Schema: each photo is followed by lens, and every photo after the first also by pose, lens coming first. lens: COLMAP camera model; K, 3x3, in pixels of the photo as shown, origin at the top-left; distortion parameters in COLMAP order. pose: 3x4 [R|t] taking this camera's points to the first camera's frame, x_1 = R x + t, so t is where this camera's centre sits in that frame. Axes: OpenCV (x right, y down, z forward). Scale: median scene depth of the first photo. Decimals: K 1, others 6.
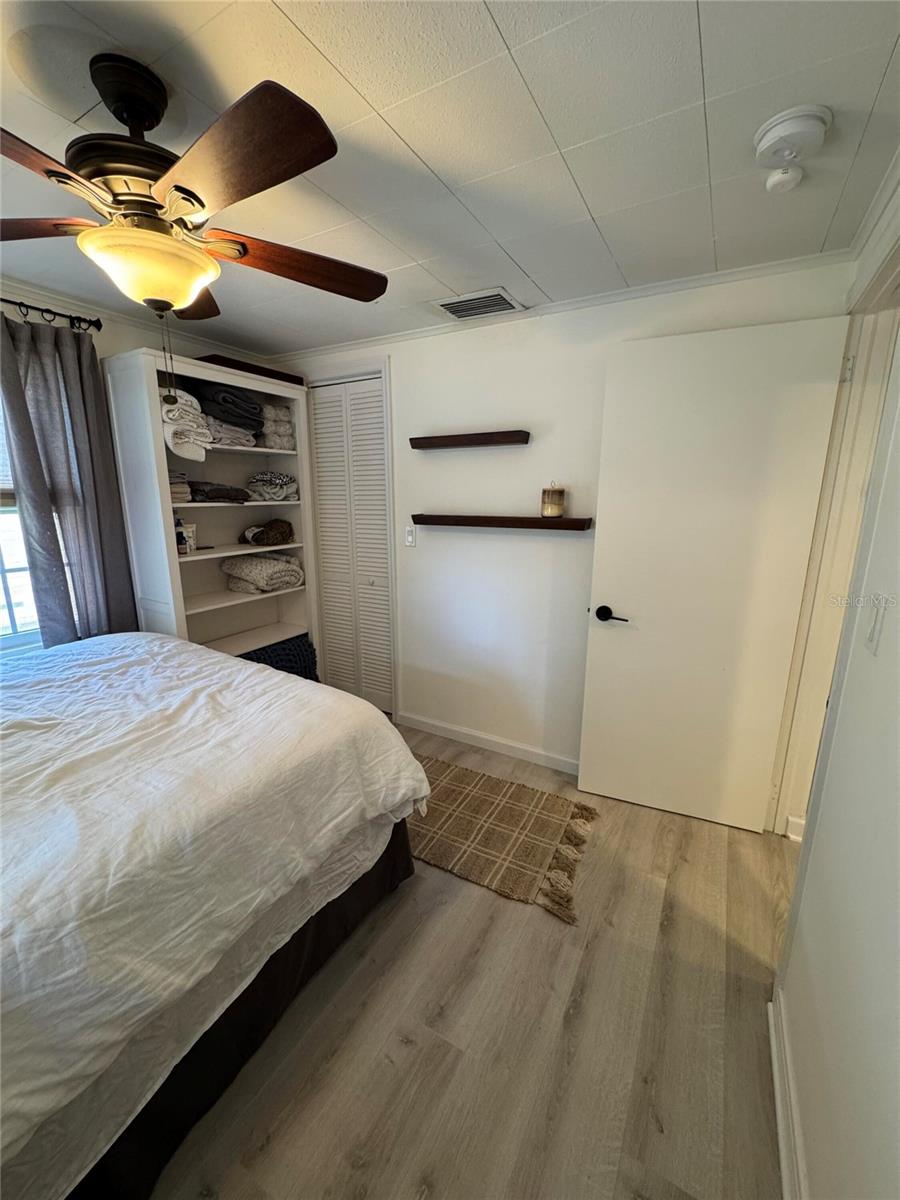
lens RADIAL K [[477.5, 0, 449.3], [0, 477.5, 599.9], [0, 0, 1]] dist [-0.002849, 0.001094]
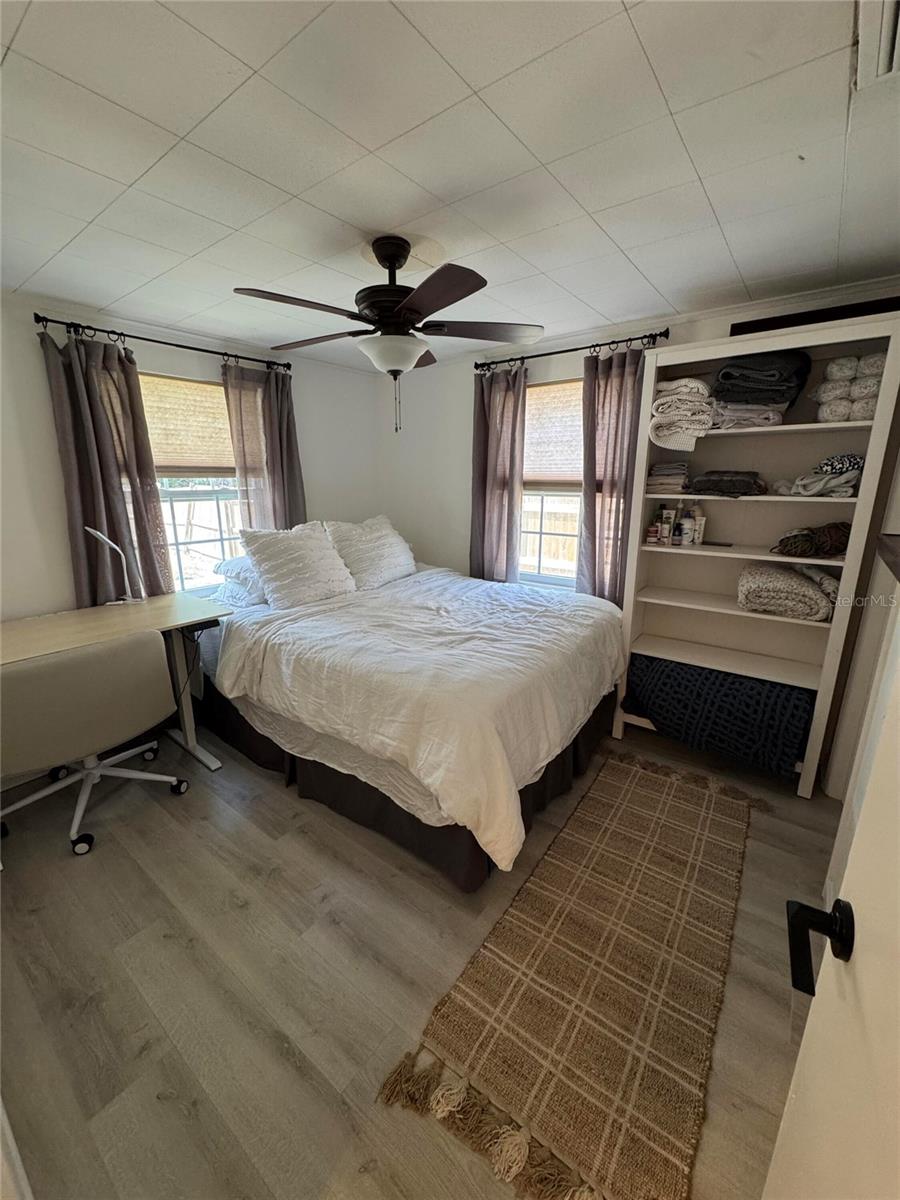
lens RADIAL K [[477.5, 0, 448.6], [0, 477.5, 598.6], [0, 0, 1]] dist [-0.002849, 0.001094]
pose [[-0.128965, 0.244705, -0.960983, 0.666986], [-0.214029, 0.939366, 0.267923, -0.212861], [0.968277, 0.240230, -0.068771, 0.858505]]
